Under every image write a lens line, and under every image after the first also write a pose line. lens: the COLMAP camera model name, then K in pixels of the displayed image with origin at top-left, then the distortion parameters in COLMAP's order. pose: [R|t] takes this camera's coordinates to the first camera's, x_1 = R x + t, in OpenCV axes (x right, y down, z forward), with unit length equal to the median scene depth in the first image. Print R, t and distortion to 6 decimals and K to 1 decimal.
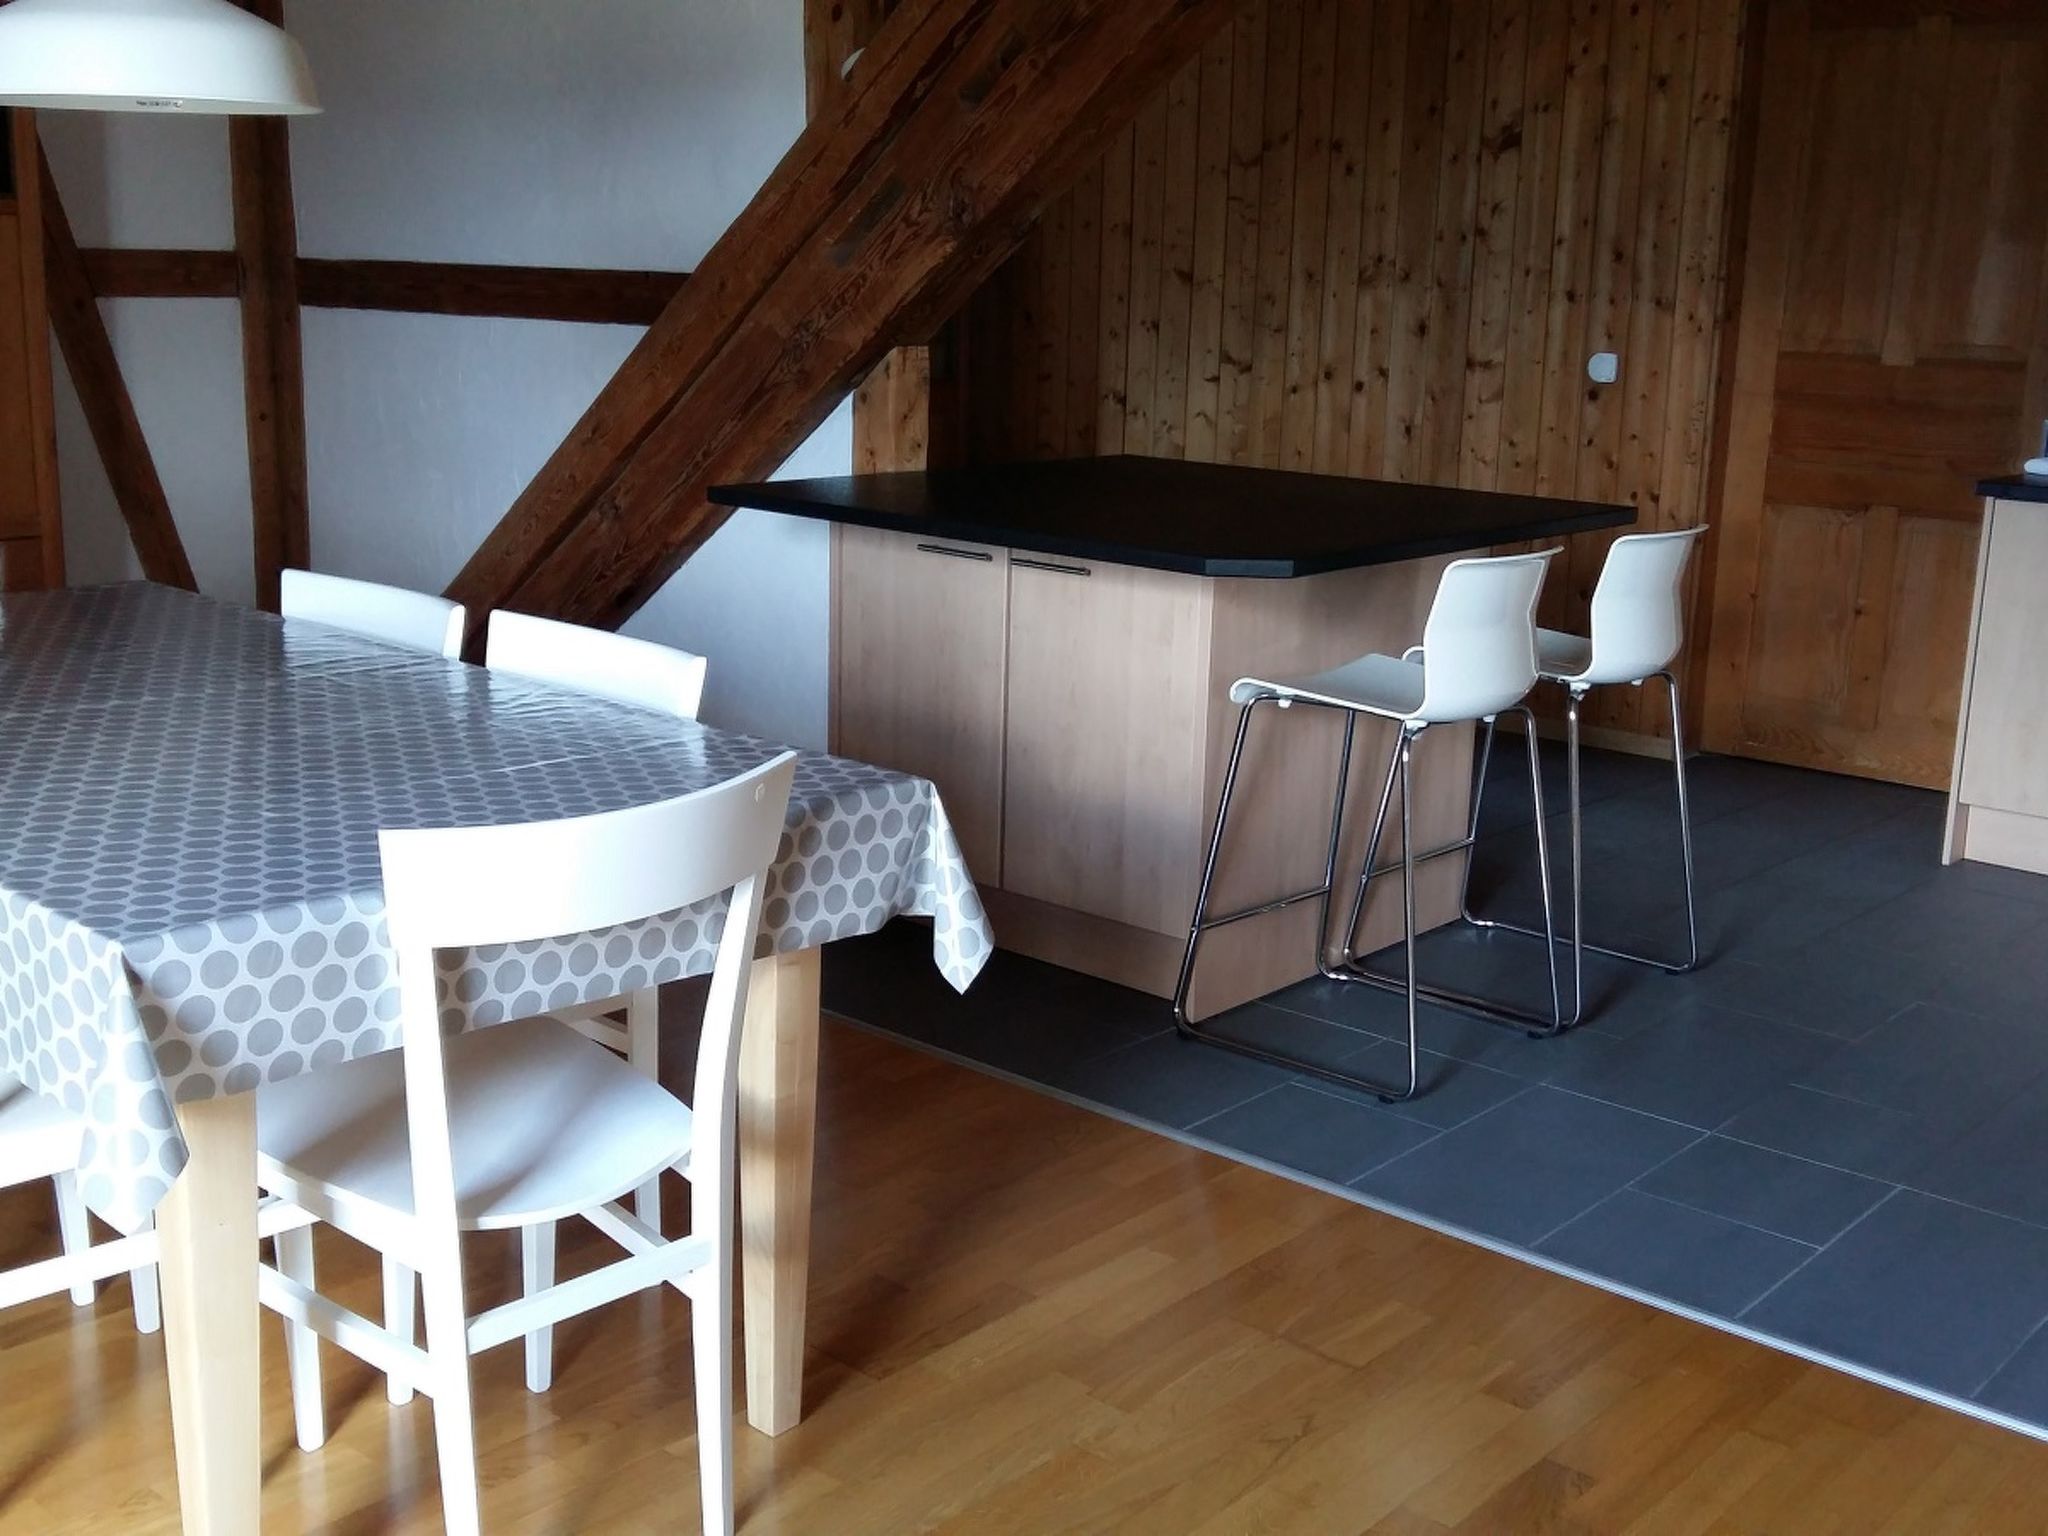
lens RADIAL K [[2079.5, 0, 1015.8], [0, 2079.5, 762.9], [0, 0, 1]] dist [-0.028187, 0.000000]
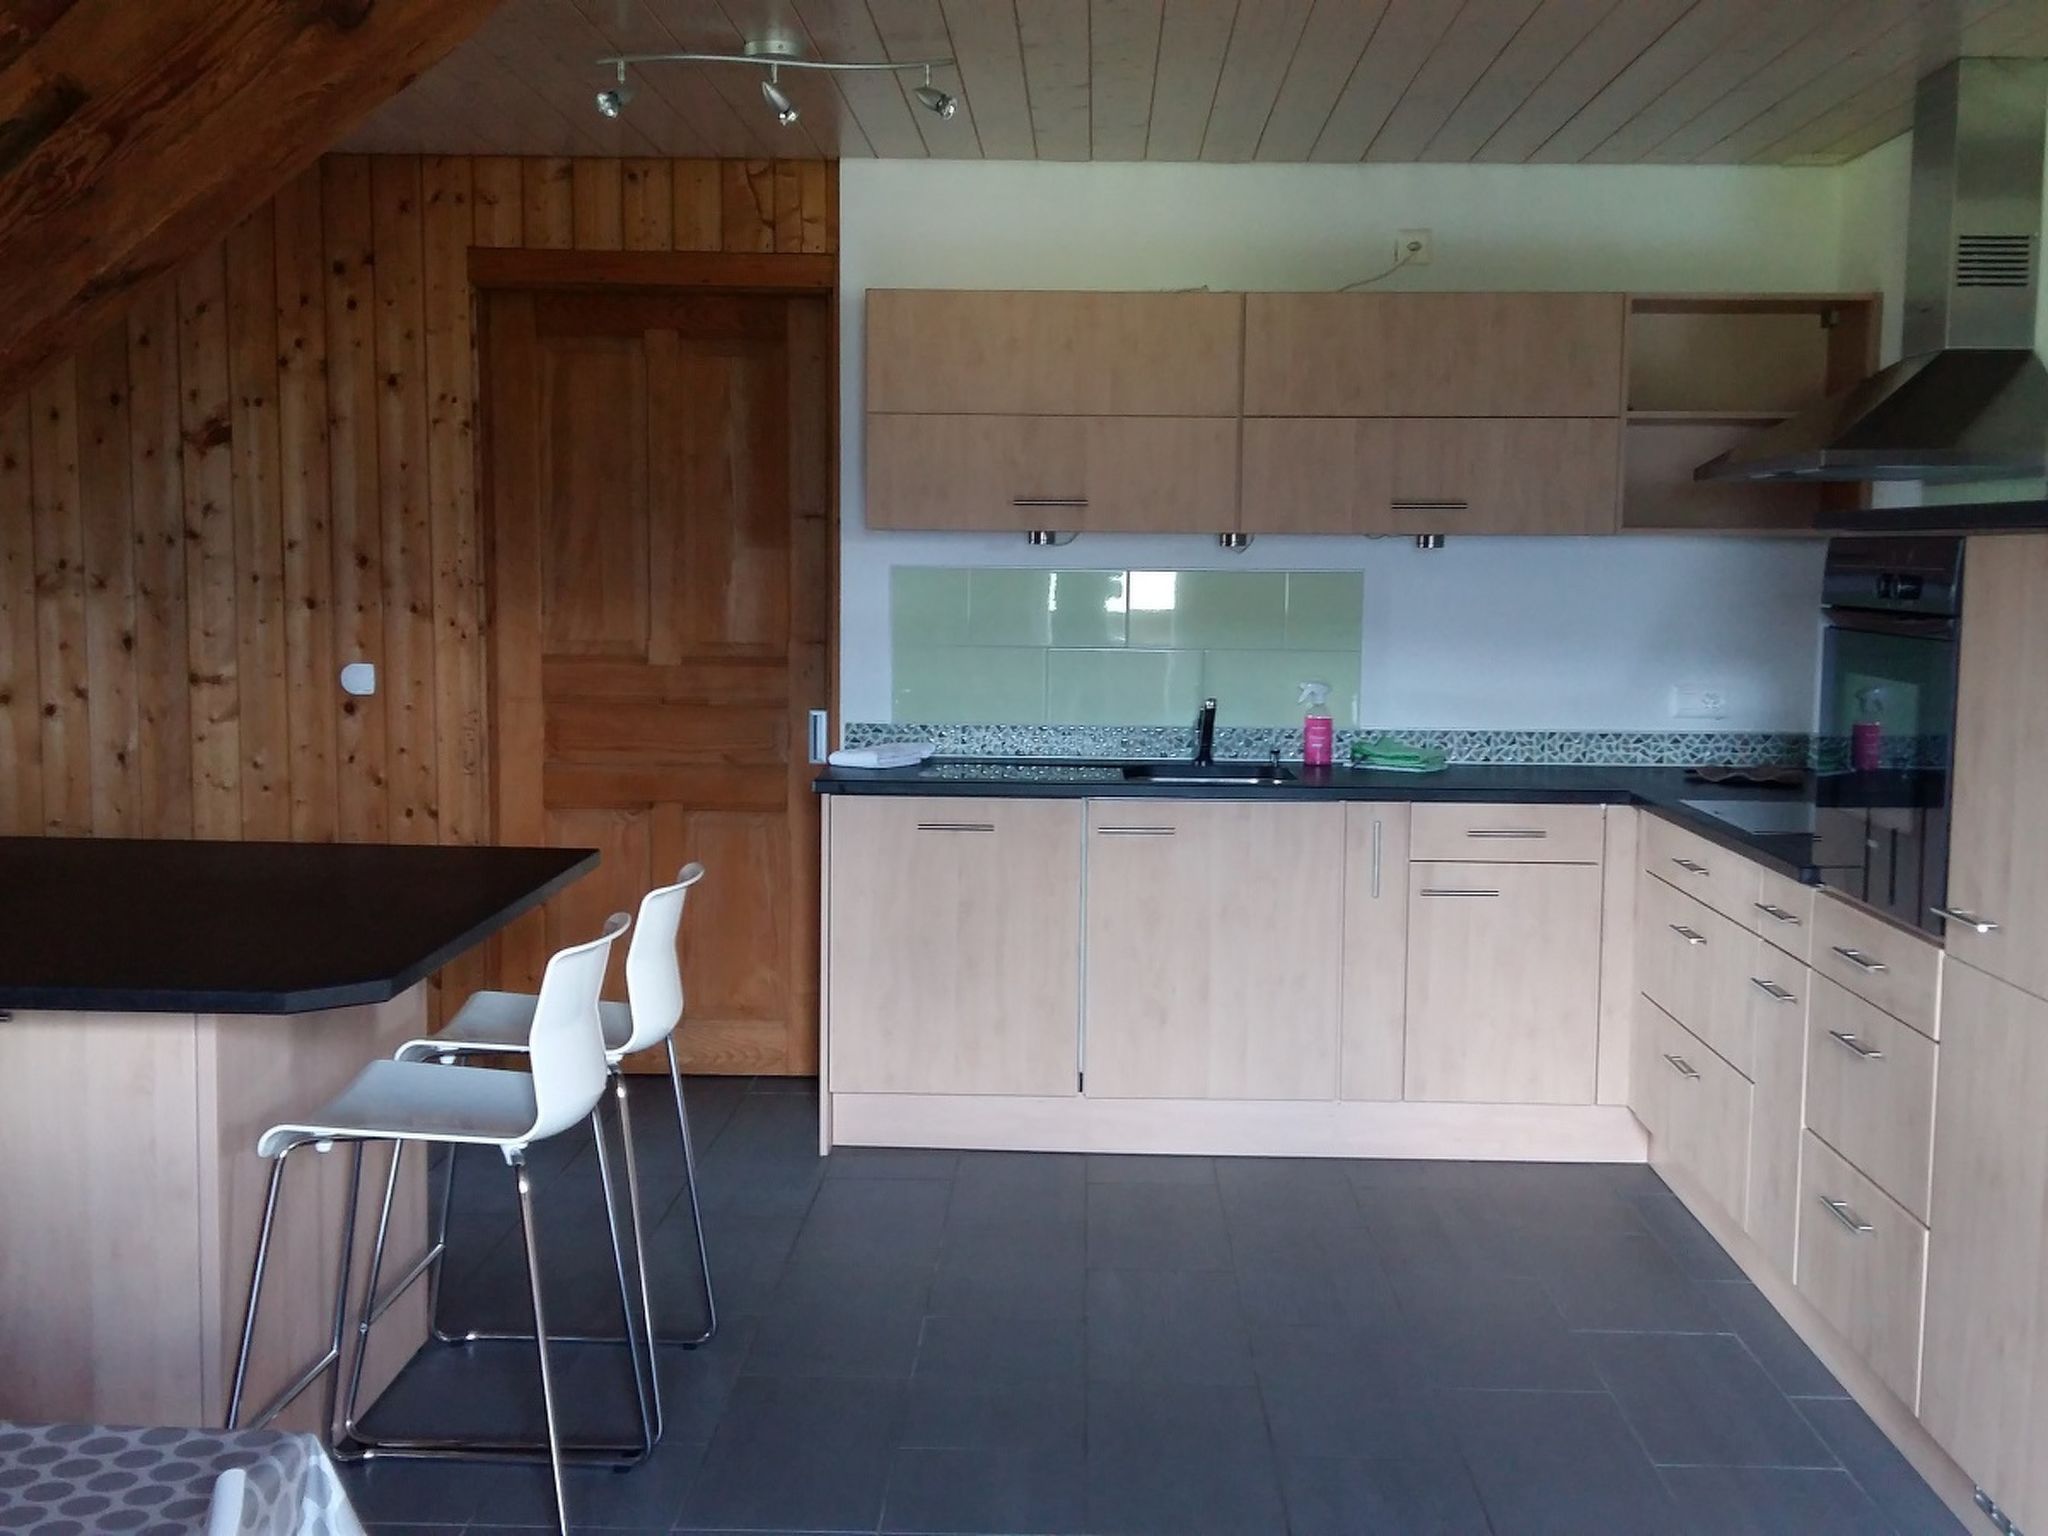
lens RADIAL K [[2079.5, 0, 1024.9], [0, 2079.5, 779.3], [0, 0, 1]] dist [-0.028187, 0.000000]
pose [[0.758692, -0.076481, 0.646945, -0.093457], [0.153632, 0.986080, -0.063595, -0.042124], [-0.633075, 0.147640, 0.759880, 0.115918]]
